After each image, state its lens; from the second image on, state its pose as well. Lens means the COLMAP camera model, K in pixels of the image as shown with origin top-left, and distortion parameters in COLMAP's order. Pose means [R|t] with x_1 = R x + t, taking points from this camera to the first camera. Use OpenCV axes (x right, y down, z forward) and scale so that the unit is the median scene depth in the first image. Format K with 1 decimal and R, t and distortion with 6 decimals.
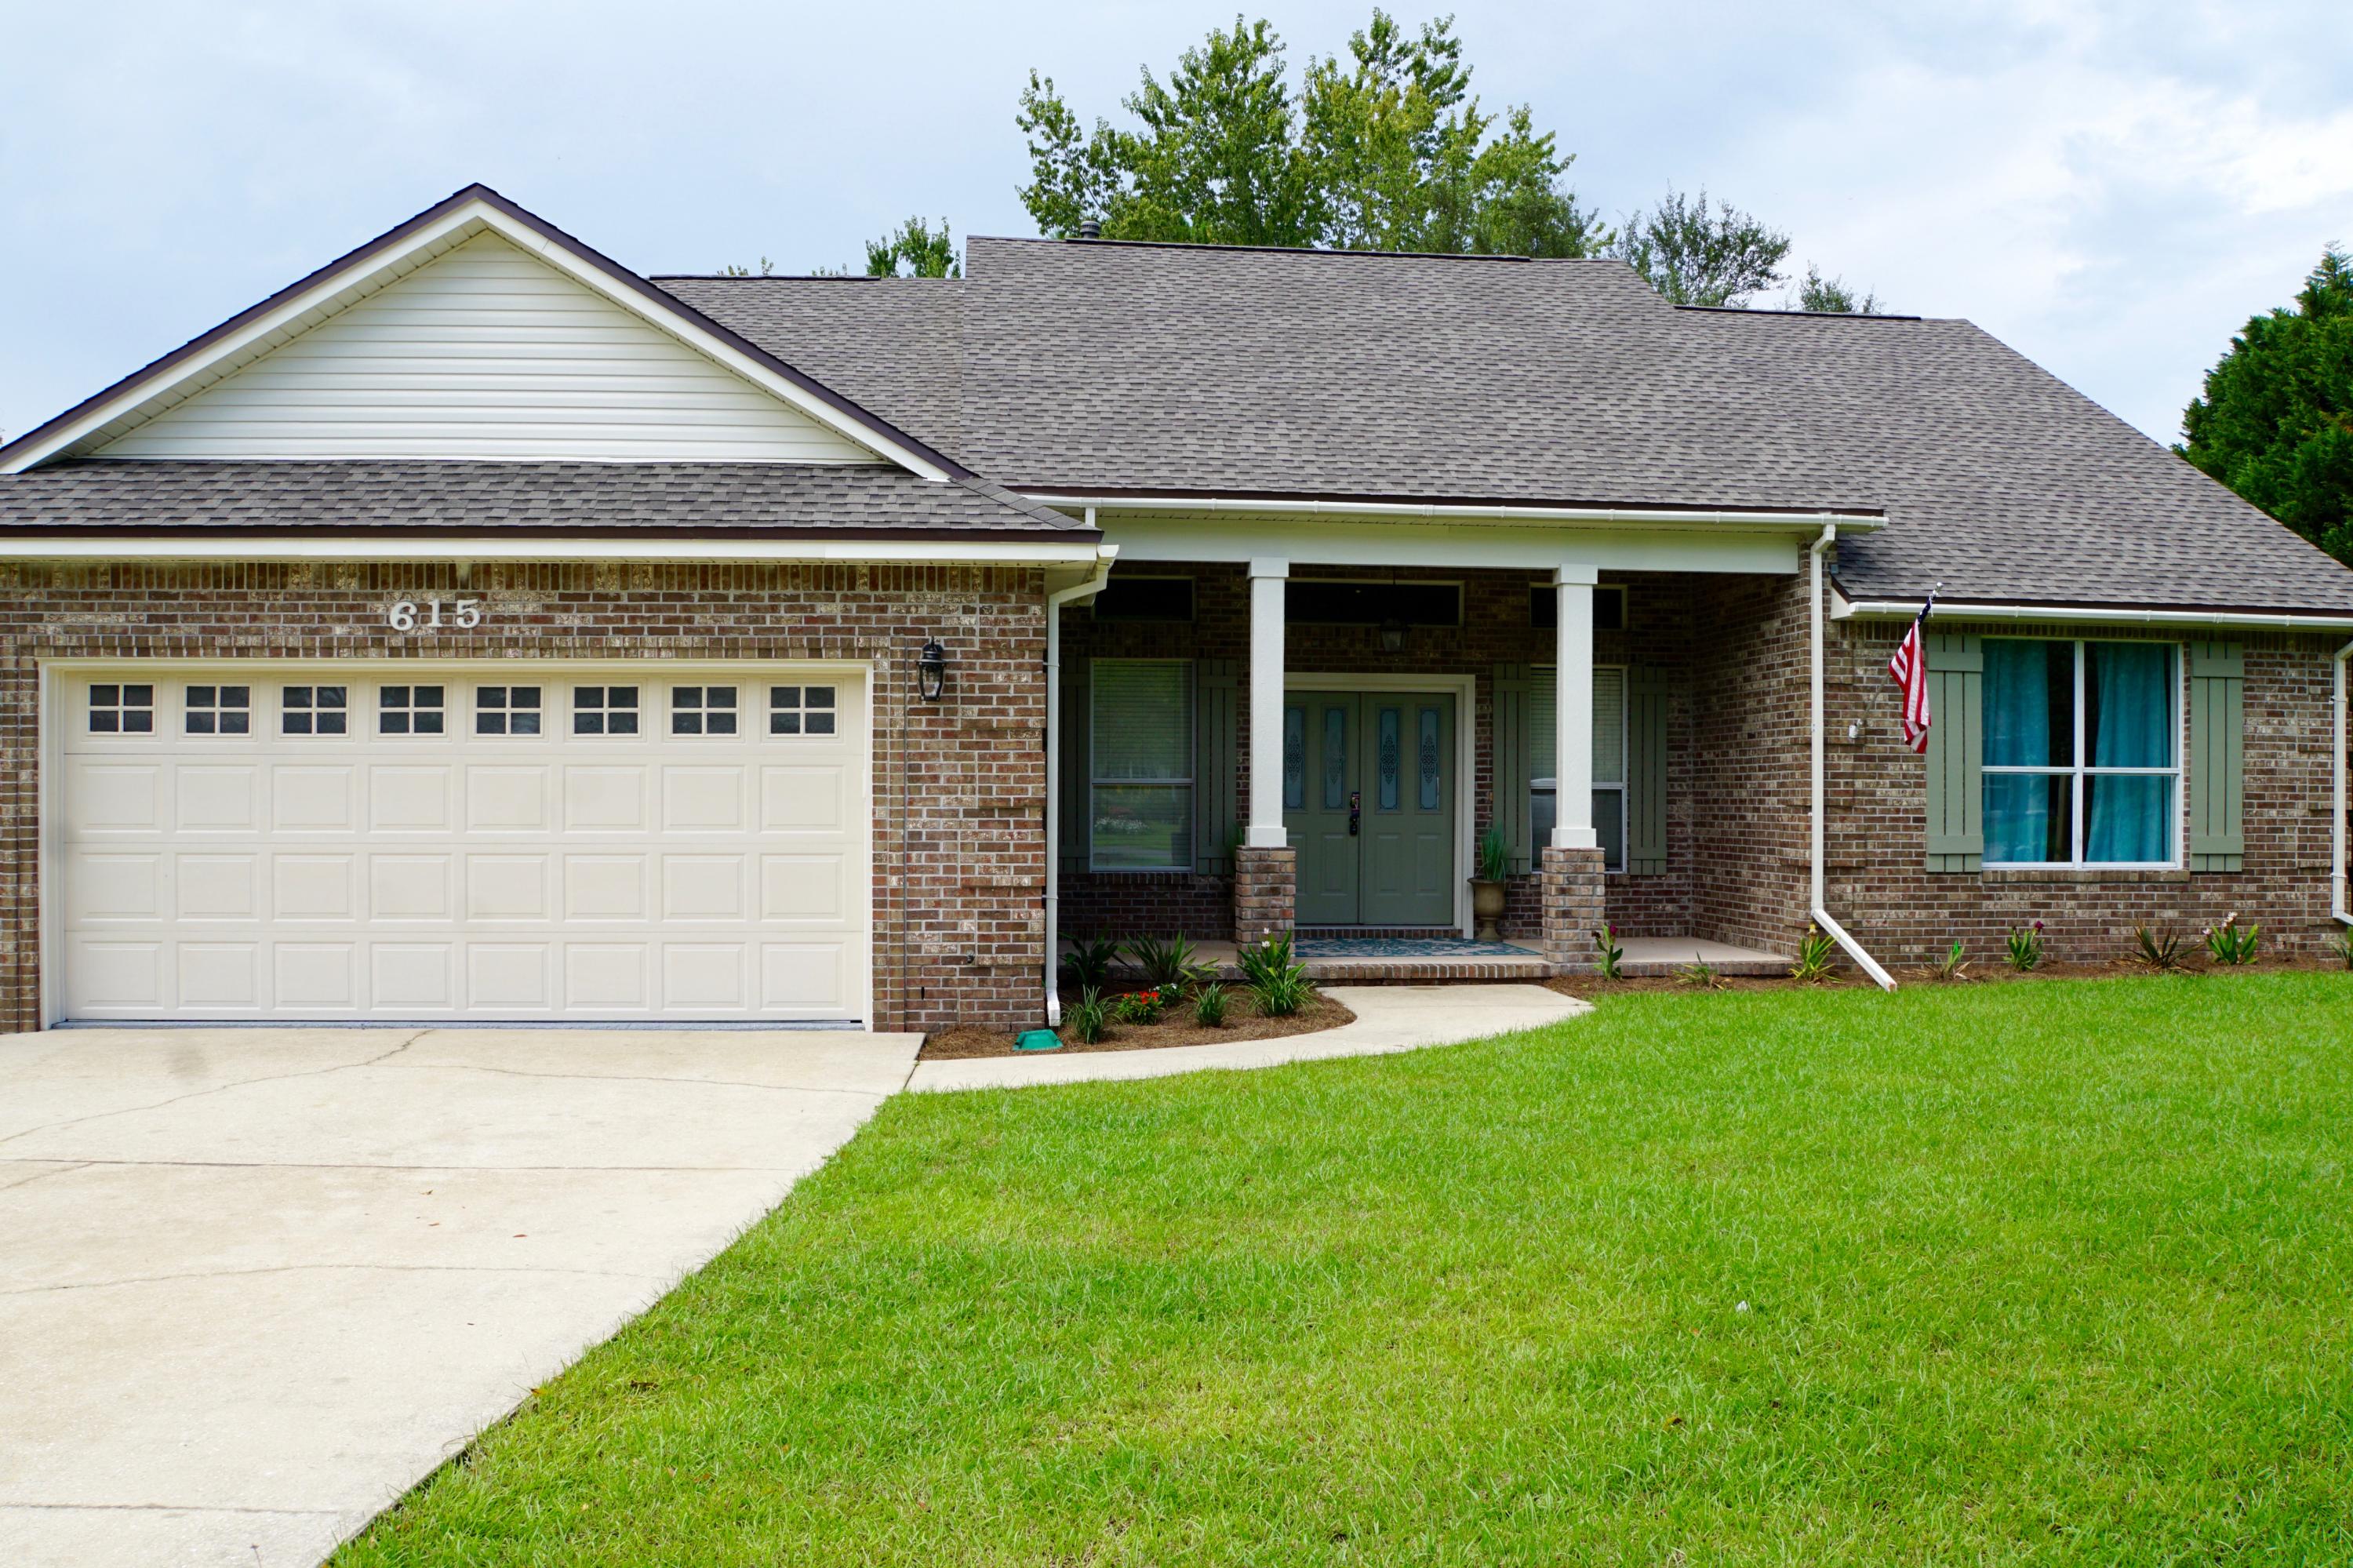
lens RADIAL K [[1880.1, 0, 1200.5], [0, 1880.1, 791.8], [0, 0, 1]] dist [-0.154699, 0.082013]
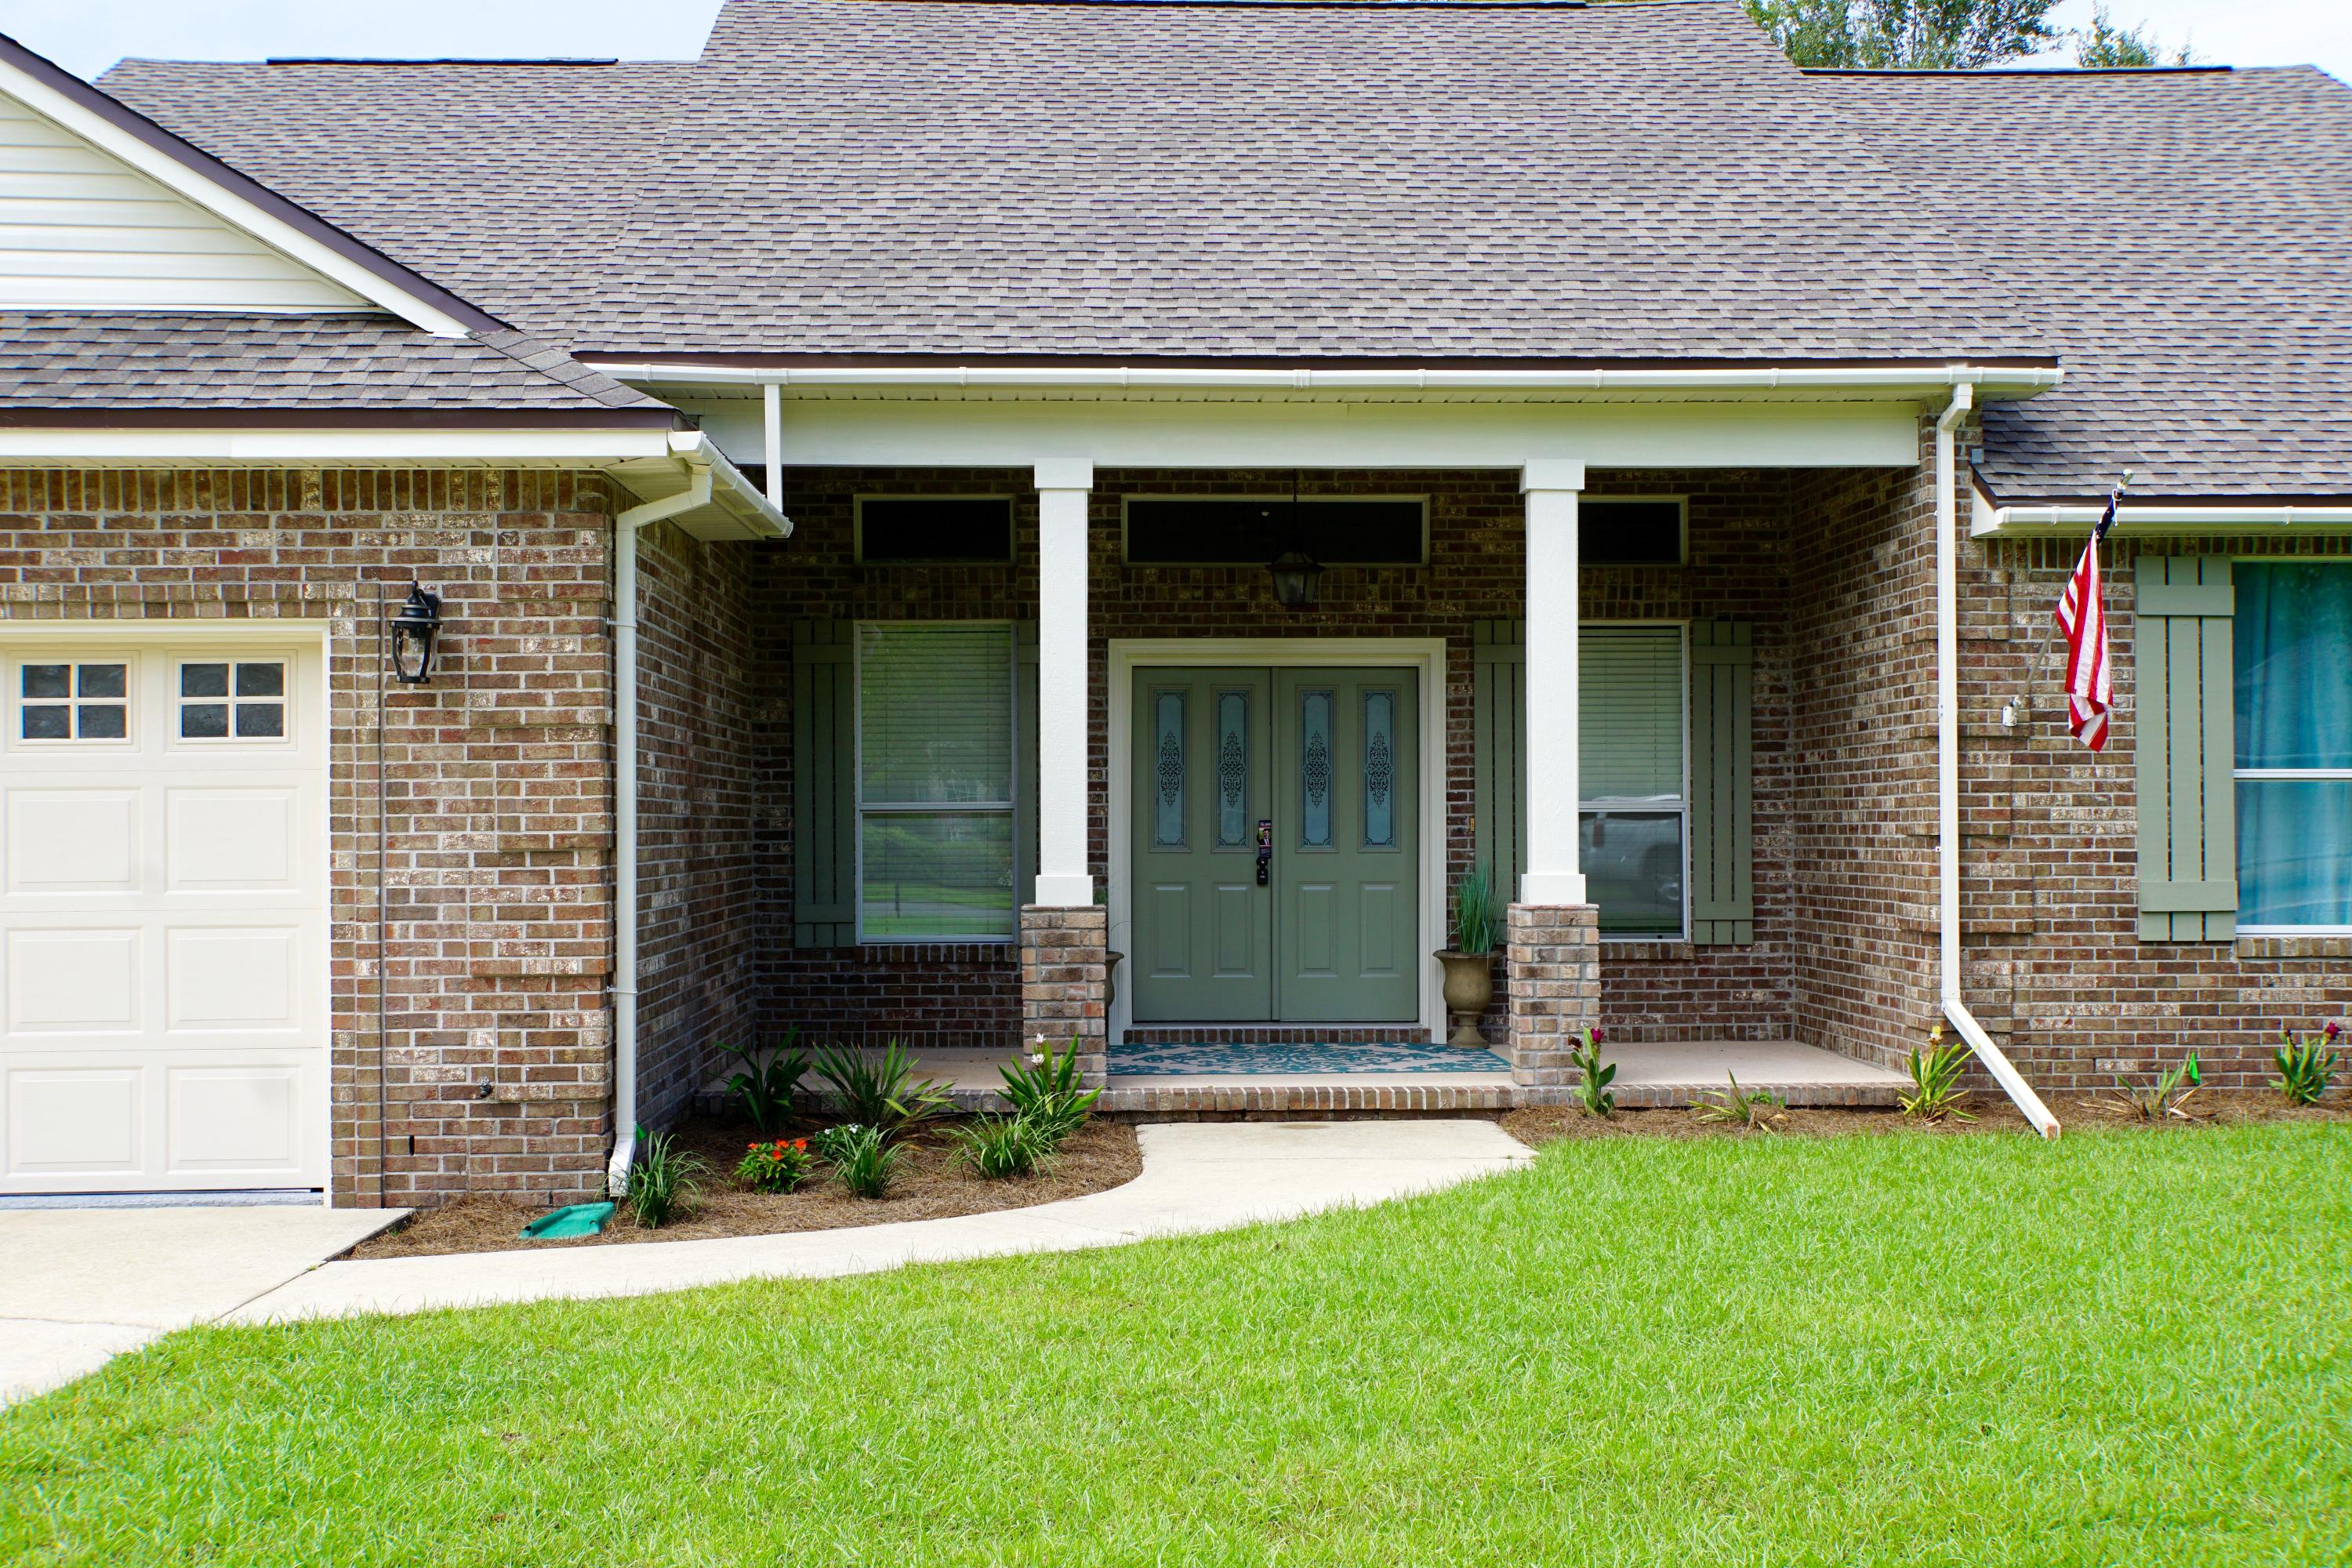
lens RADIAL K [[2604.2, 0, 1179.1], [0, 2604.2, 800.6], [0, 0, 1]] dist [0.016363, 0.000000]
pose [[0.998177, -0.009431, -0.059612, 0.125223], [0.008984, 0.999929, -0.007769, 0.000256], [0.059681, 0.007220, 0.998191, 0.103209]]
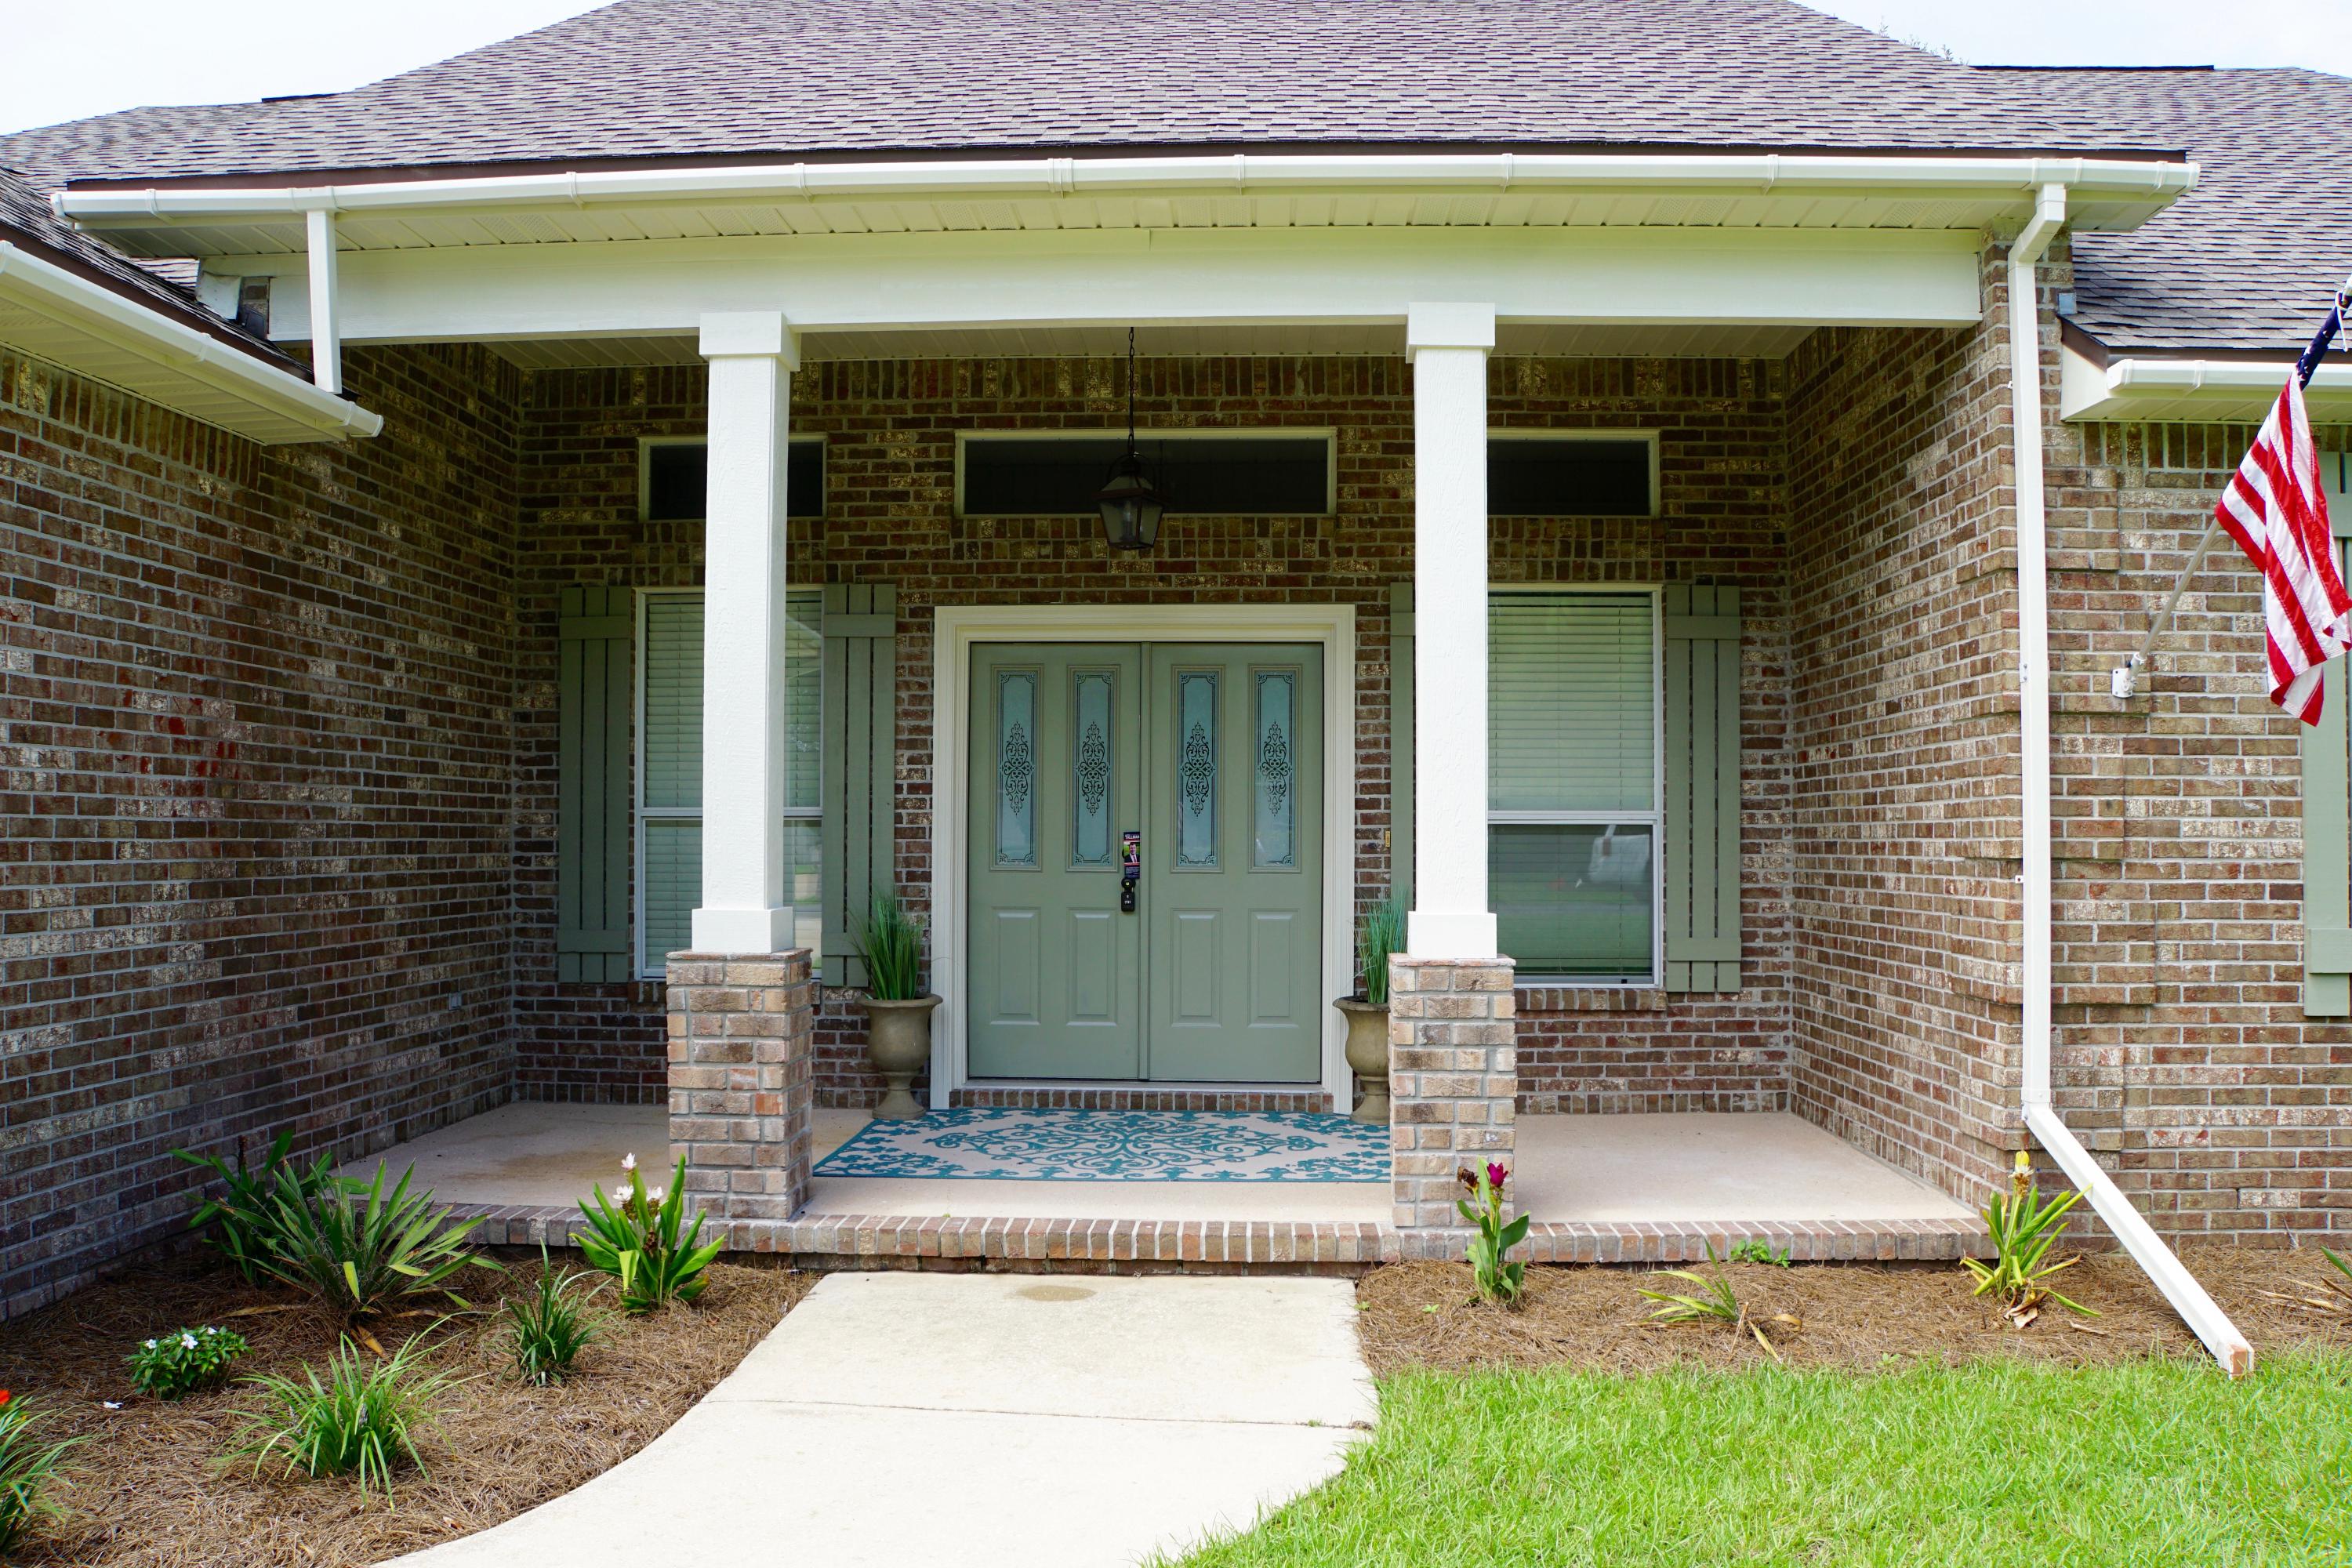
lens RADIAL K [[1879.2, 0, 1141.6], [0, 1879.2, 805.5], [0, 0, 1]] dist [-0.154699, 0.082013]
pose [[0.988641, -0.005011, -0.150210, 0.193312], [0.002718, 0.999877, -0.015470, 0.001145], [0.150269, 0.014886, 0.988533, 0.556738]]
